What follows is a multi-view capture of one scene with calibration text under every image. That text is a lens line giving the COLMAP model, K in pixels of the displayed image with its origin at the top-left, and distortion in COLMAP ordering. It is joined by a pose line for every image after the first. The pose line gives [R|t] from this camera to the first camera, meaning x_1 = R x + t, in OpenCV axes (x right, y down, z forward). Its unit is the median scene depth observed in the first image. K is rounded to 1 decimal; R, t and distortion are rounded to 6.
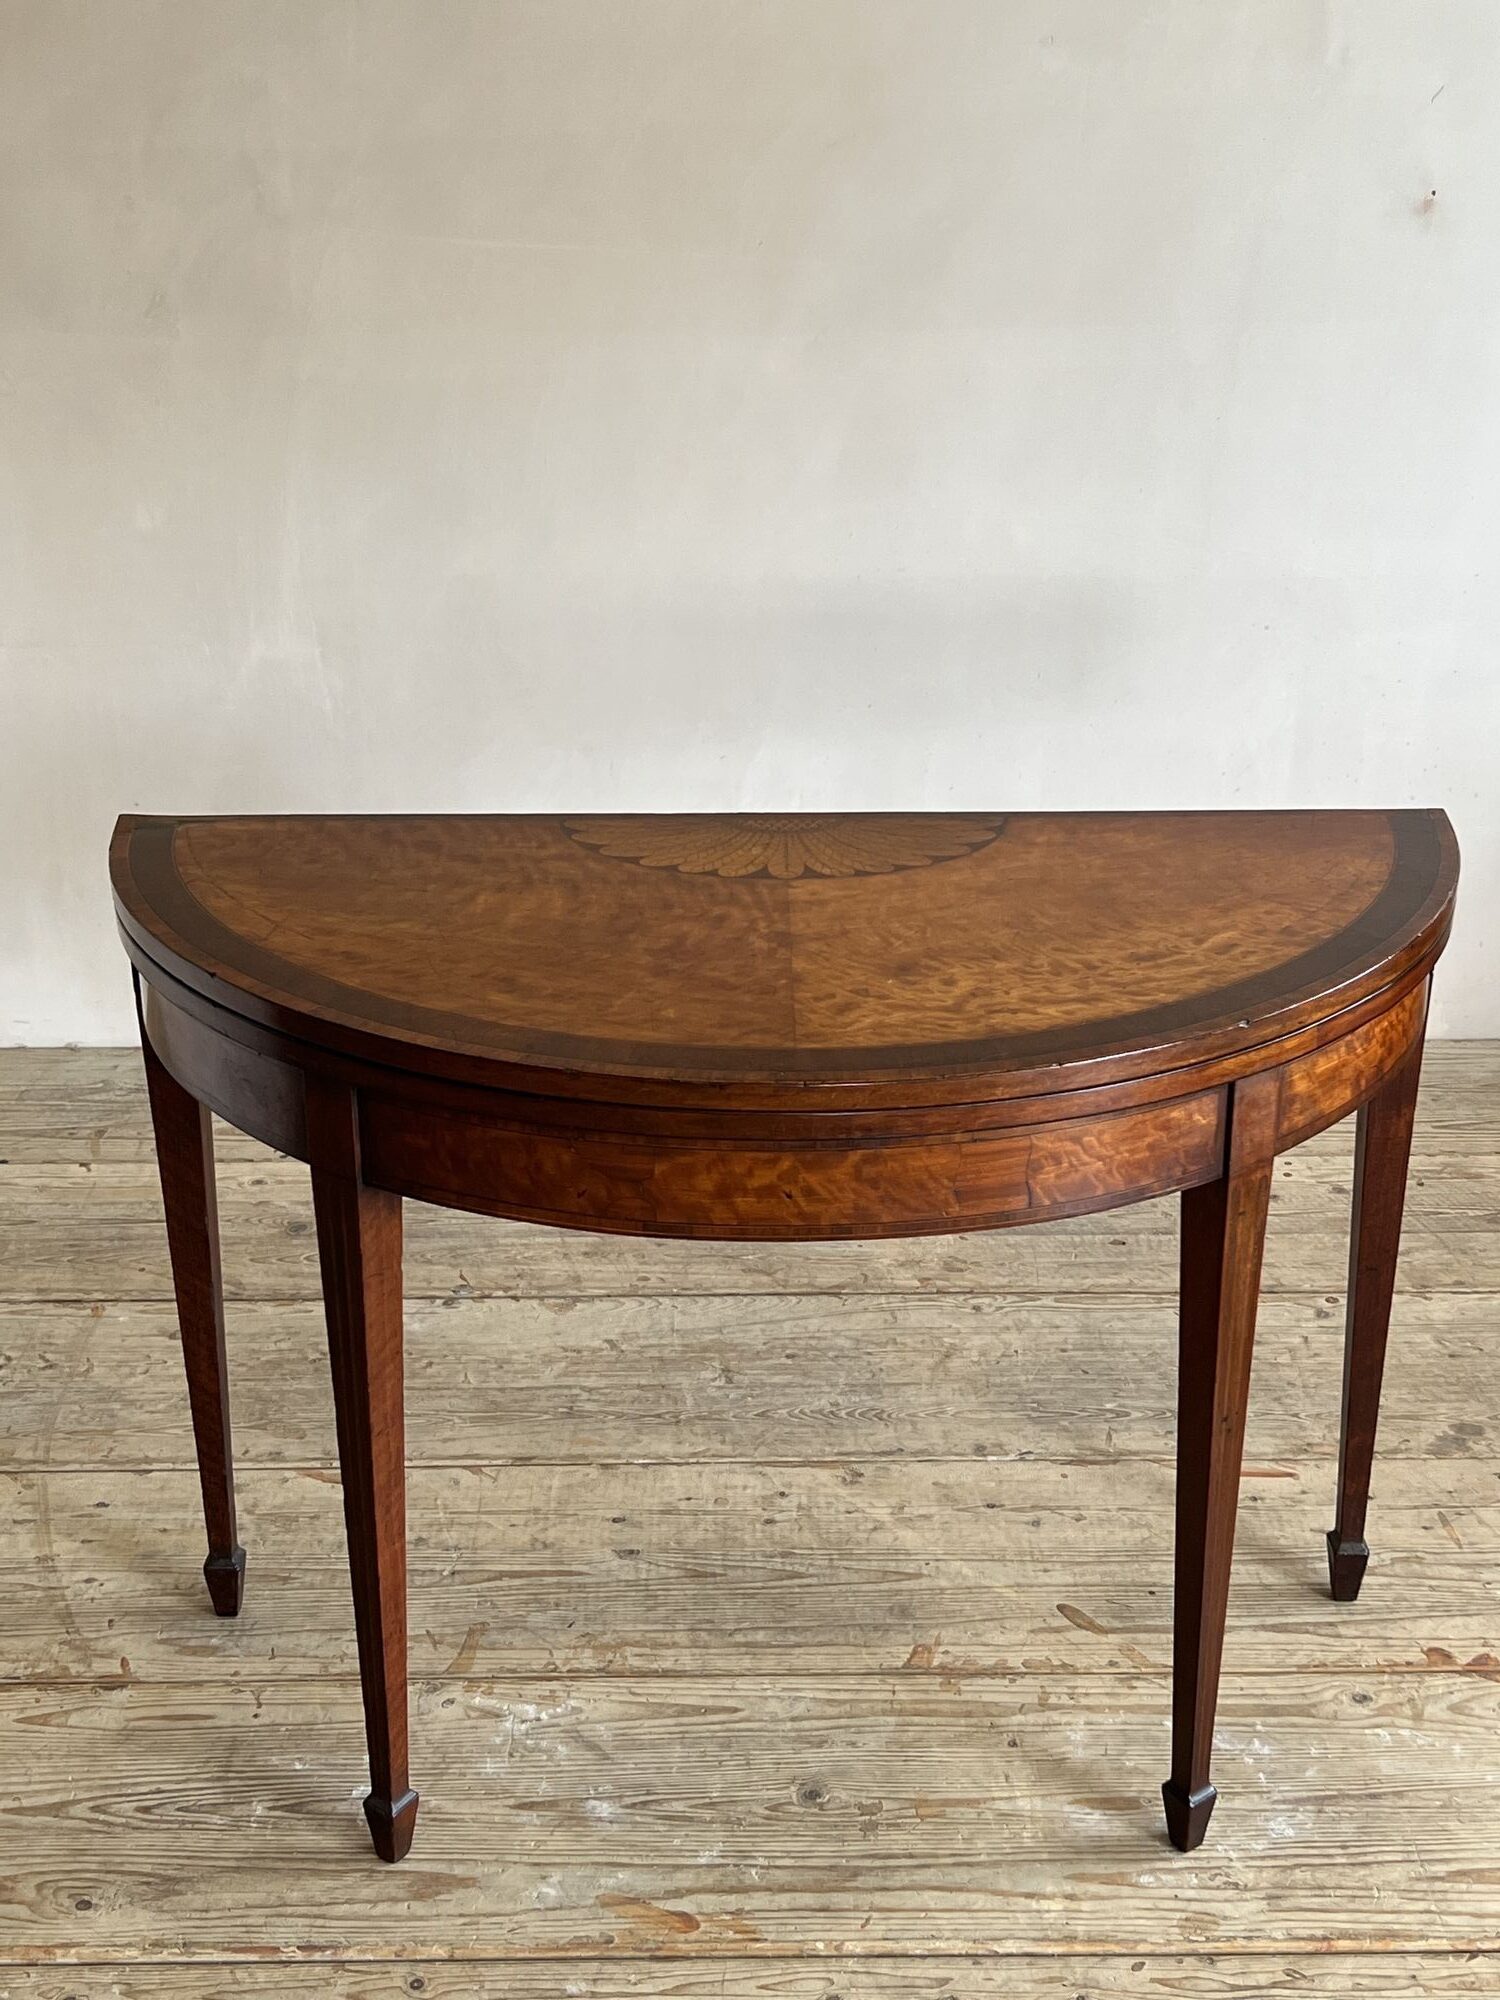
lens RADIAL K [[2595.6, 0, 761.9], [0, 2595.6, 1026.3], [0, 0, 1]] dist [0.192380, -0.559886]
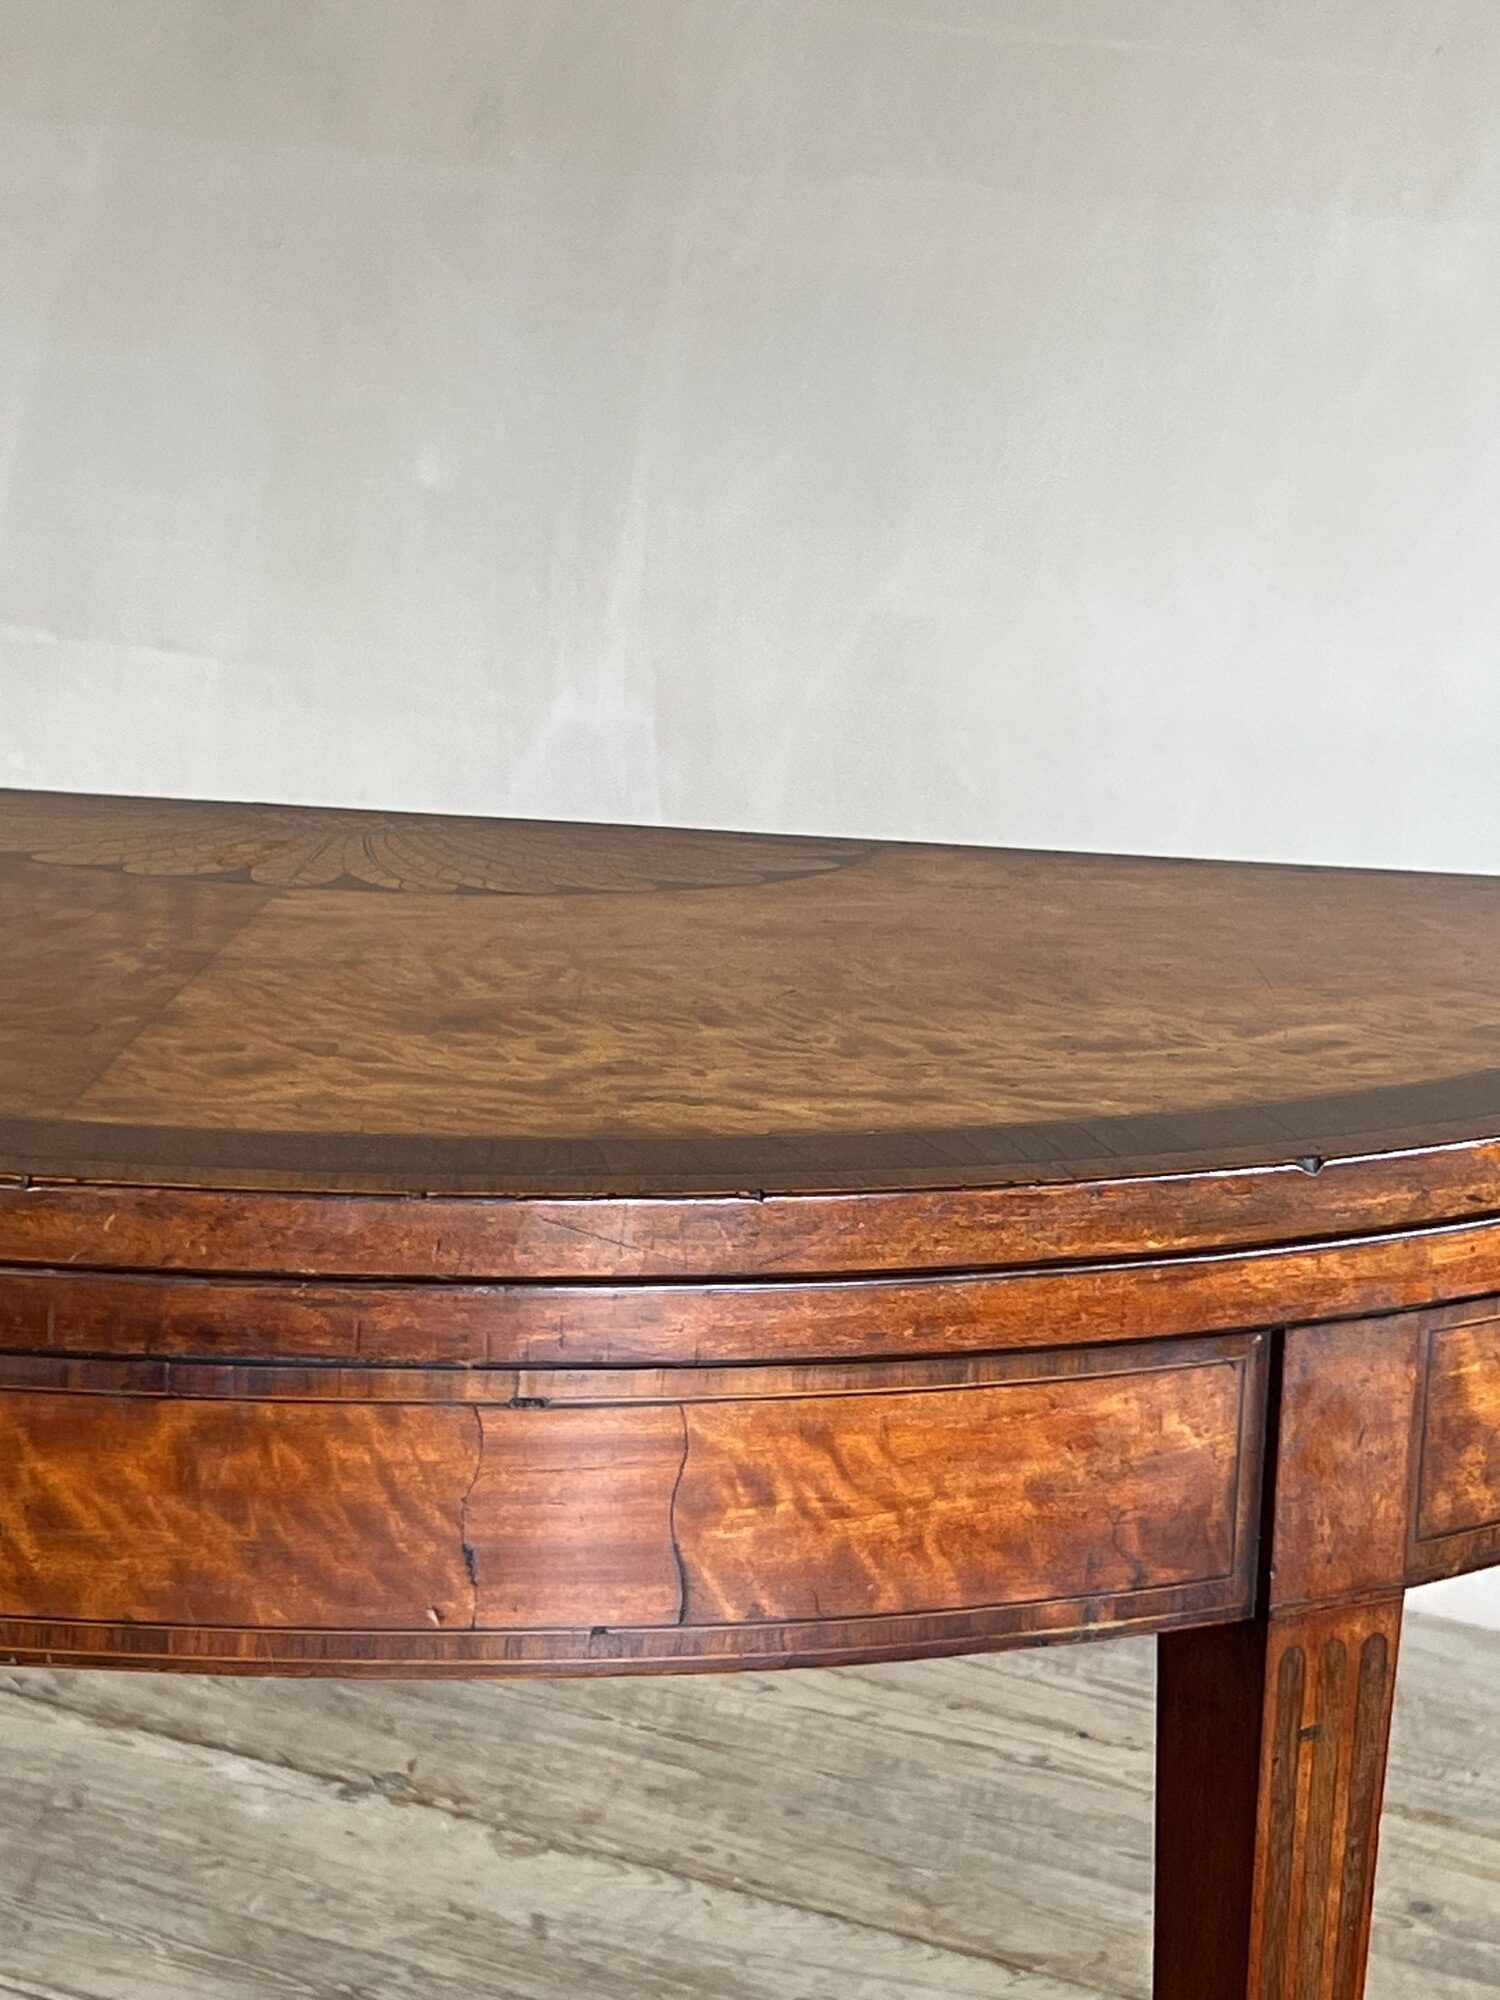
lens RADIAL K [[4132.4, 0, 750.0], [0, 4132.4, 1000.0], [0, 0, 1]] dist [0.187599, -0.603817]
pose [[0.995200, 0.064509, -0.073592, 0.117327], [-0.079357, 0.972013, -0.221116, 0.087941], [0.057269, 0.225895, 0.972467, 0.336923]]
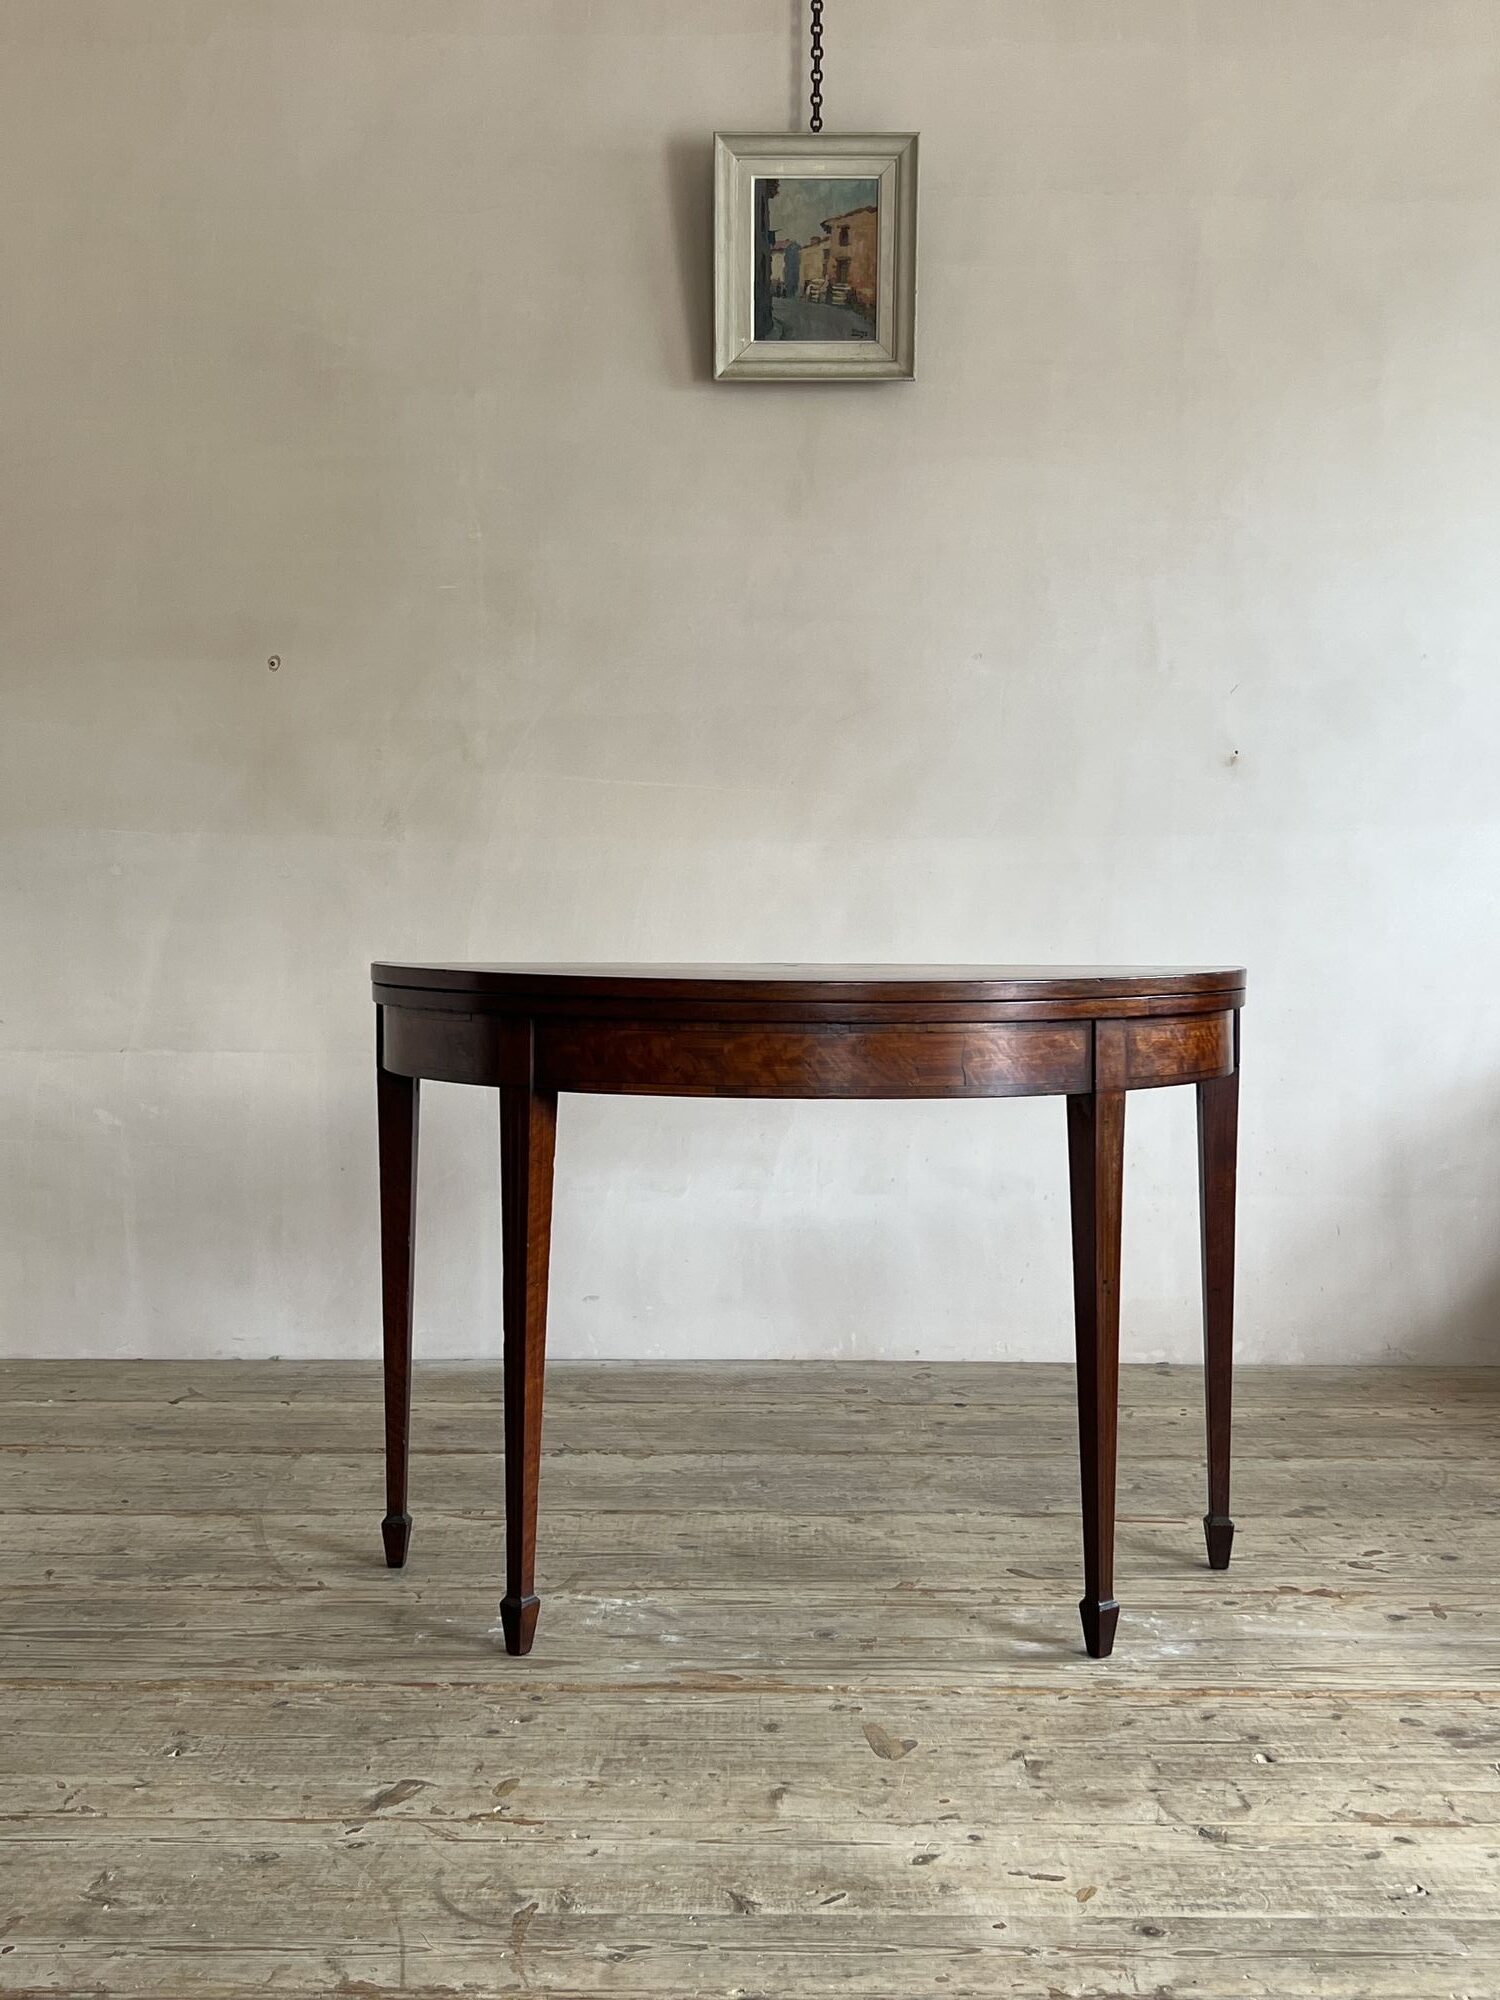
lens RADIAL K [[2251.8, 0, 750.0], [0, 2251.8, 1000.0], [0, 0, 1]] dist [0.197510, -0.483198]
pose [[0.999782, 0.011932, -0.017129, -0.003460], [-0.017721, 0.918794, -0.394340, 0.440957], [0.011033, 0.394558, 0.918805, -0.209293]]
